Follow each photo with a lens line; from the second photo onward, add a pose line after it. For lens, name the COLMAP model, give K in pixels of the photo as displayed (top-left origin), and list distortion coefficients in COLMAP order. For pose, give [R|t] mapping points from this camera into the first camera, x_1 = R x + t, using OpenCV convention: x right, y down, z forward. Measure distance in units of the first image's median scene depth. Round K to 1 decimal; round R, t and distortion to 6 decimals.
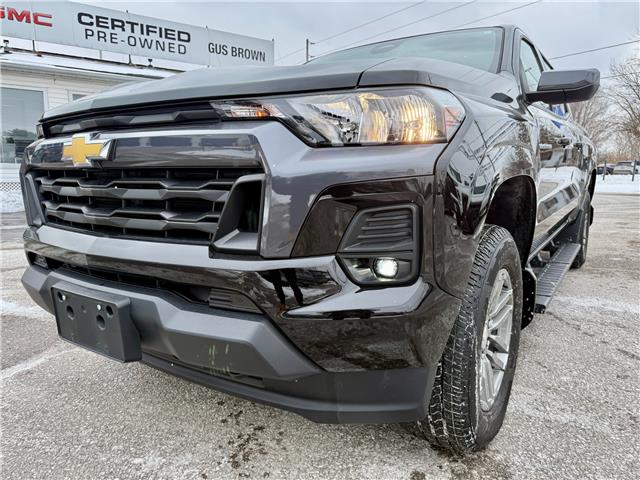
lens RADIAL K [[455.0, 0, 322.3], [0, 455.0, 239.4], [0, 0, 1]] dist [-0.006684, 0.000430]
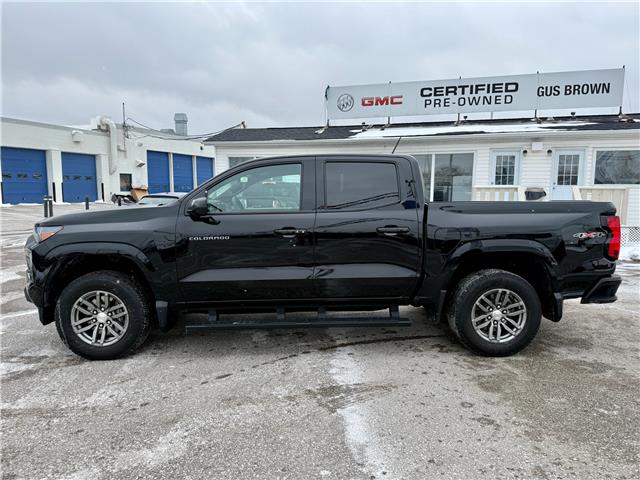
lens RADIAL K [[448.0, 0, 322.6], [0, 448.0, 243.0], [0, 0, 1]] dist [0.050029, -0.057785]
pose [[0.586002, 0.088001, -0.805517, 0.361647], [-0.129742, 0.991450, 0.013928, -0.045176], [0.799855, 0.096348, 0.592409, 0.056635]]
